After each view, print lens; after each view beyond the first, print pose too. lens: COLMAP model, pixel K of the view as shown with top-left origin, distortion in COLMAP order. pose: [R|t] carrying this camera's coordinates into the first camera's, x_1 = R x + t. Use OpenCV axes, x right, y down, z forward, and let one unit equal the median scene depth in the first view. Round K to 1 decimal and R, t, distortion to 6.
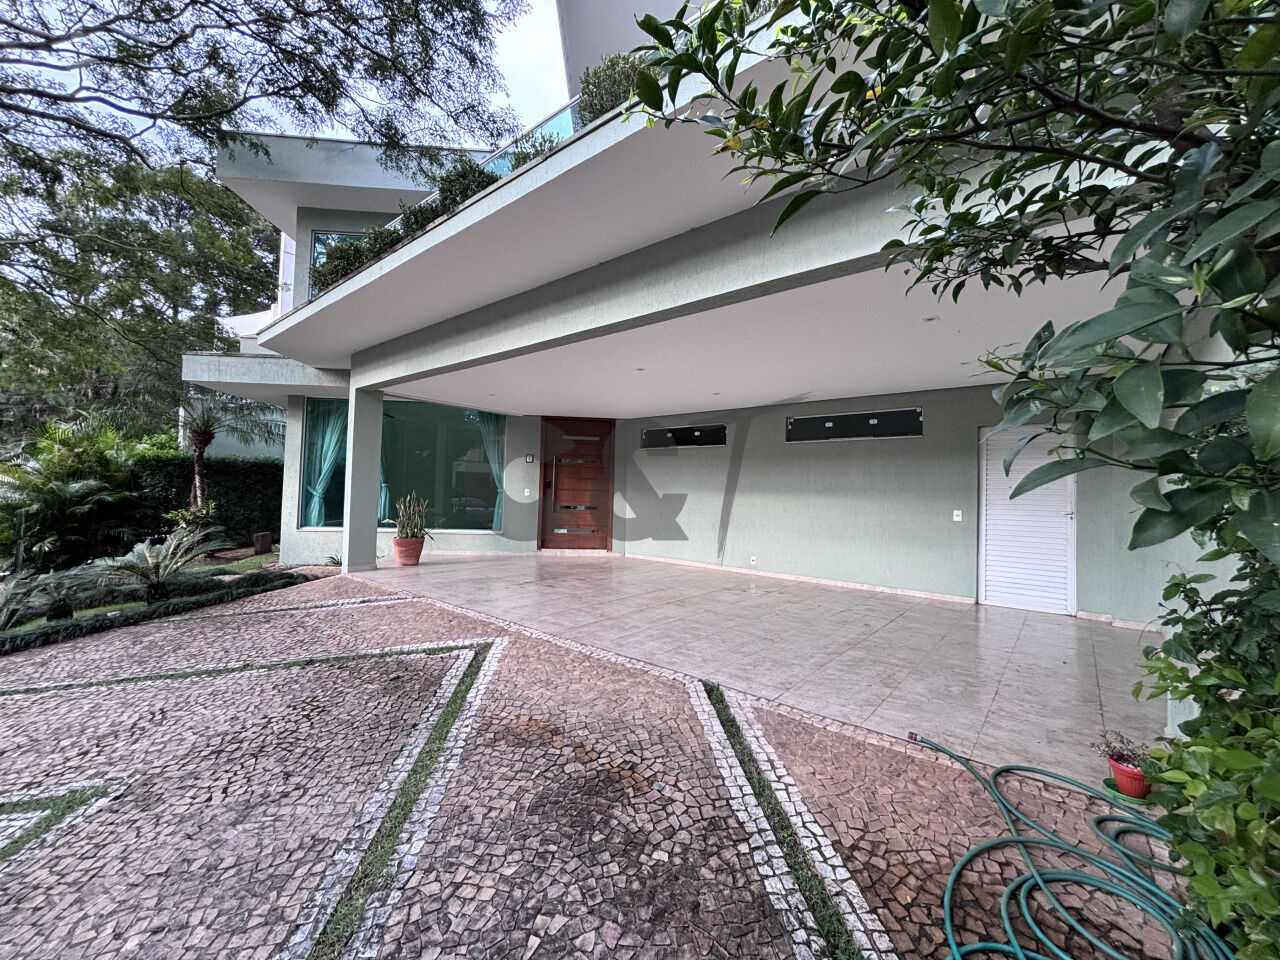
lens RADIAL K [[517.6, 0, 640.0], [0, 517.6, 480.0], [0, 0, 1]] dist [0.007445, -0.000075]
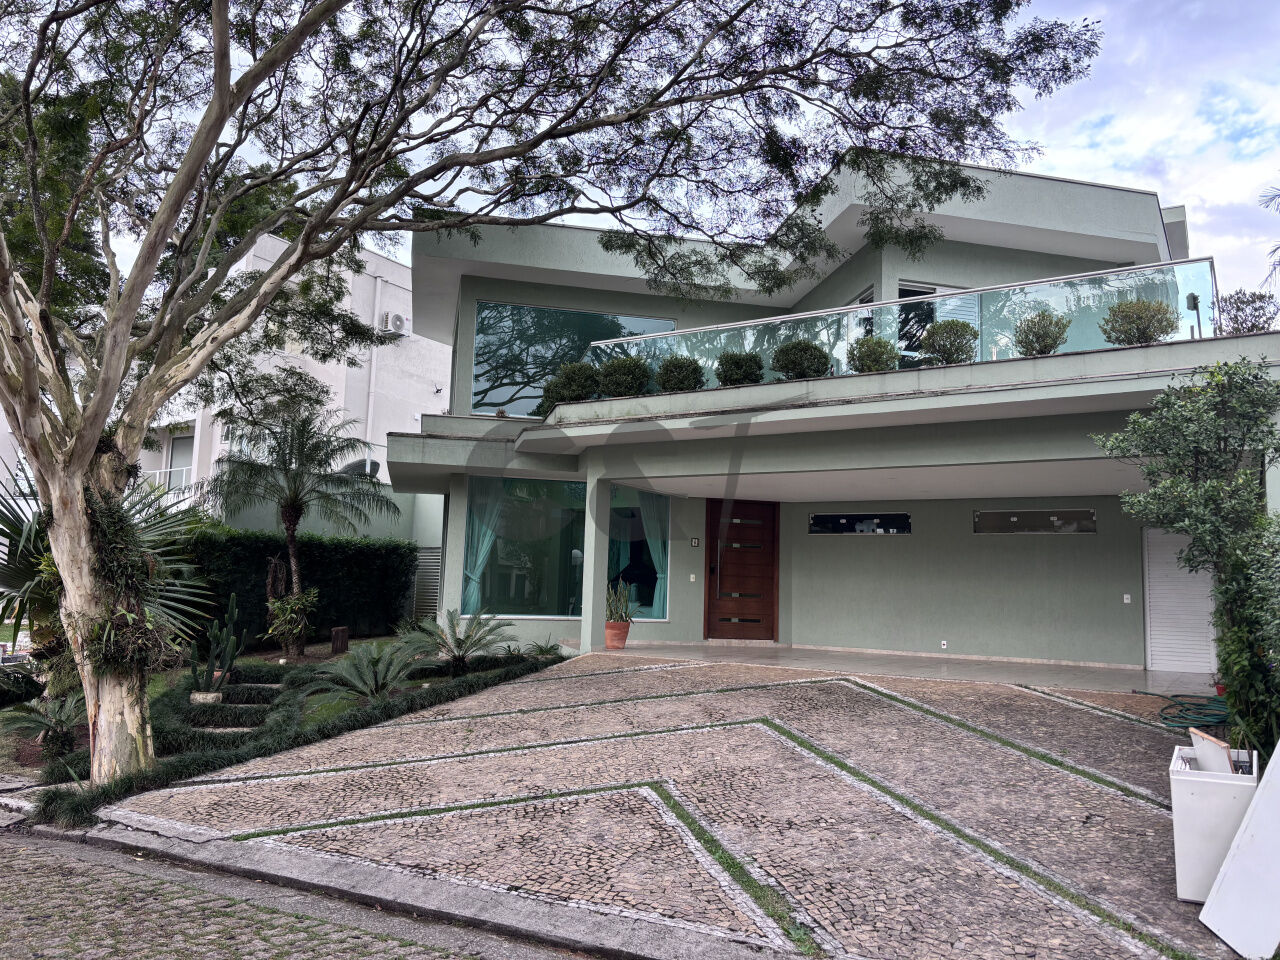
lens RADIAL K [[959.6, 0, 640.0], [0, 959.6, 480.0], [0, 0, 1]] dist [0.006359, 0.001035]
pose [[0.987745, 0.020841, 0.154676, -0.618228], [-0.007769, 0.996381, -0.084643, -0.007187], [-0.155880, 0.082404, 0.984333, -0.758569]]
